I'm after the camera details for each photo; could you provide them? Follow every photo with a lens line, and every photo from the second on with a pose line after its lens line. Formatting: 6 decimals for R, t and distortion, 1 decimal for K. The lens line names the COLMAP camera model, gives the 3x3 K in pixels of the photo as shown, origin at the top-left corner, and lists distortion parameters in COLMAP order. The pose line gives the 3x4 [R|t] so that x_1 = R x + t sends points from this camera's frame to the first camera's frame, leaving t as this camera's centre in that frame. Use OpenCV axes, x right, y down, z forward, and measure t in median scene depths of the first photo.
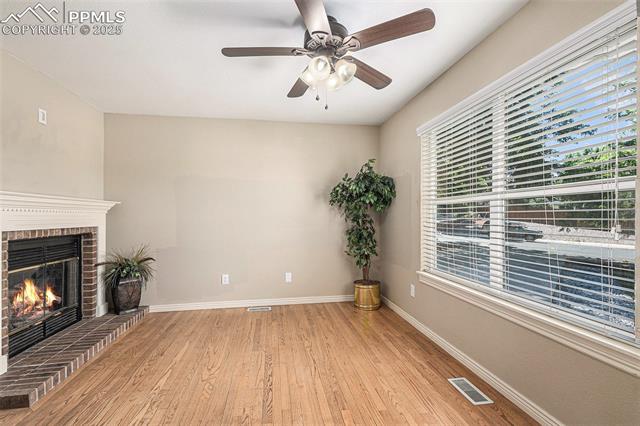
lens RADIAL K [[294.1, 0, 322.0], [0, 294.1, 215.8], [0, 0, 1]] dist [0.001743, 0.000296]
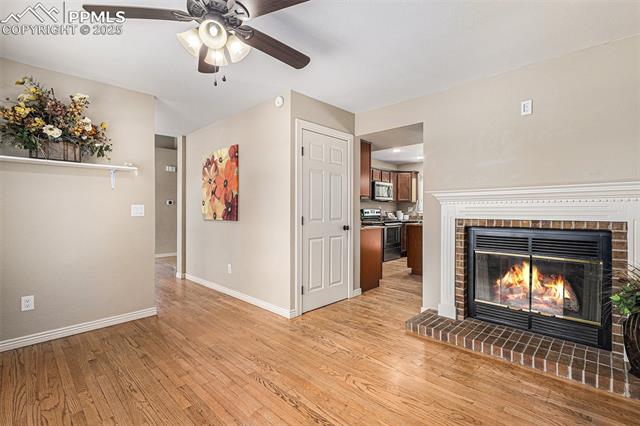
lens RADIAL K [[291.2, 0, 323.2], [0, 291.2, 208.8], [0, 0, 1]] dist [-0.002609, -0.001454]
pose [[-0.800435, 0.001000, -0.599419, 0.210931], [0.005130, 0.999973, -0.005182, 0.009727], [0.599398, -0.007223, -0.800419, 1.481833]]
